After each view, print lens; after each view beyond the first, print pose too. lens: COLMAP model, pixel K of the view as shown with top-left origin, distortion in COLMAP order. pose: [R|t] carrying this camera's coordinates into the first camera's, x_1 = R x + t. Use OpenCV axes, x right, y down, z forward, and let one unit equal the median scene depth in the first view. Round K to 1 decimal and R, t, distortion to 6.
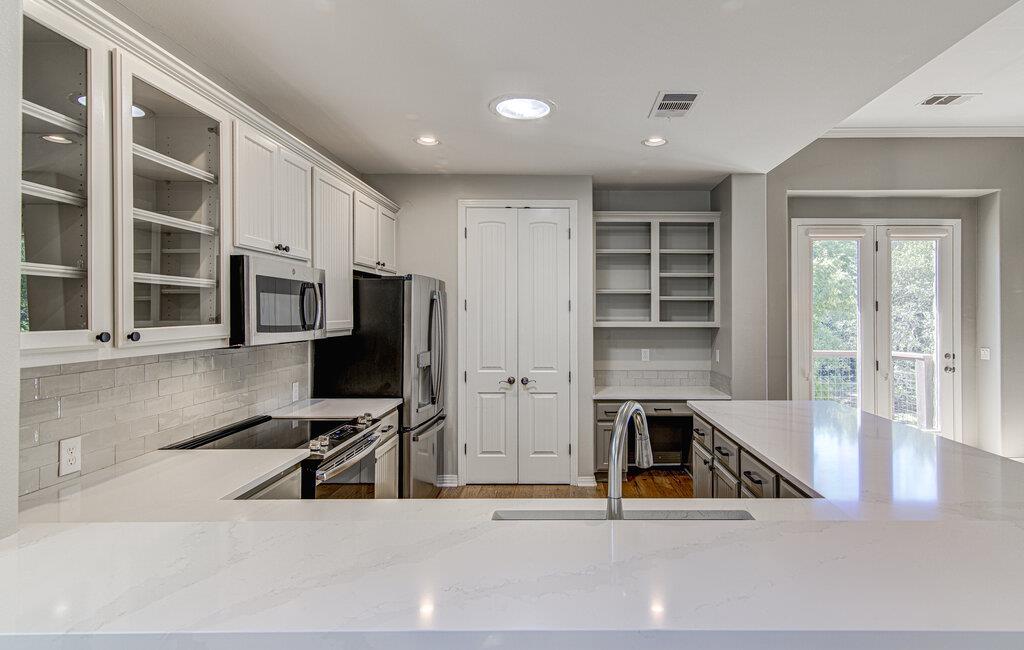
lens RADIAL K [[533.3, 0, 563.6], [0, 533.3, 307.4], [0, 0, 1]] dist [0.004966, 0.000216]
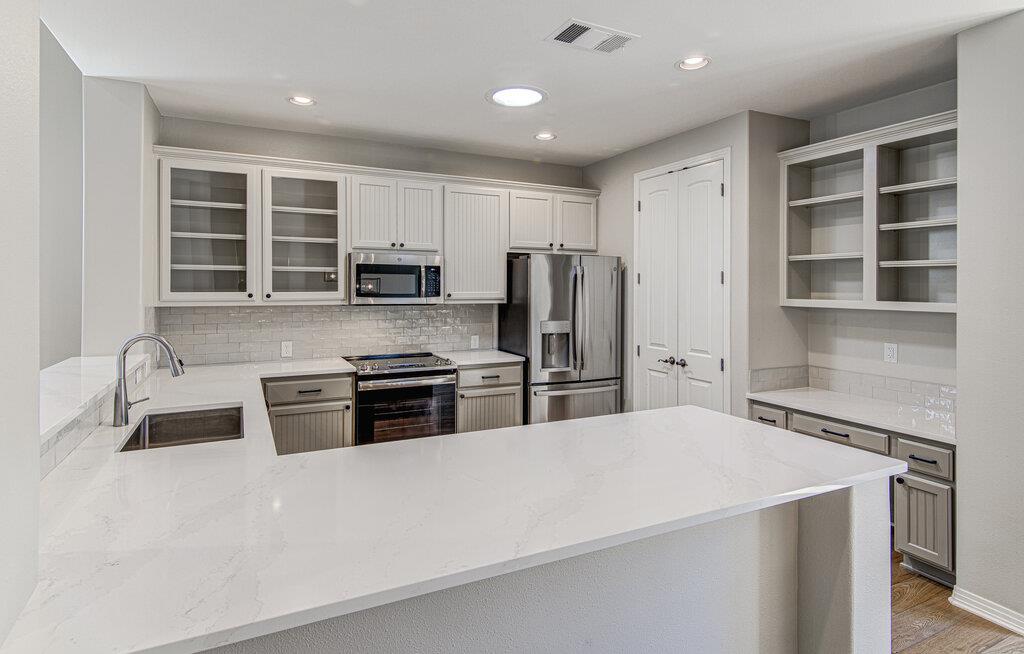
lens RADIAL K [[536.5, 0, 510.3], [0, 536.5, 283.5], [0, 0, 1]] dist [0.005217, 0.002774]
pose [[0.439699, -0.002873, -0.898141, 0.606712], [0.005049, 0.999987, -0.000728, 0.003855], [0.898131, -0.004214, 0.439708, 0.344569]]
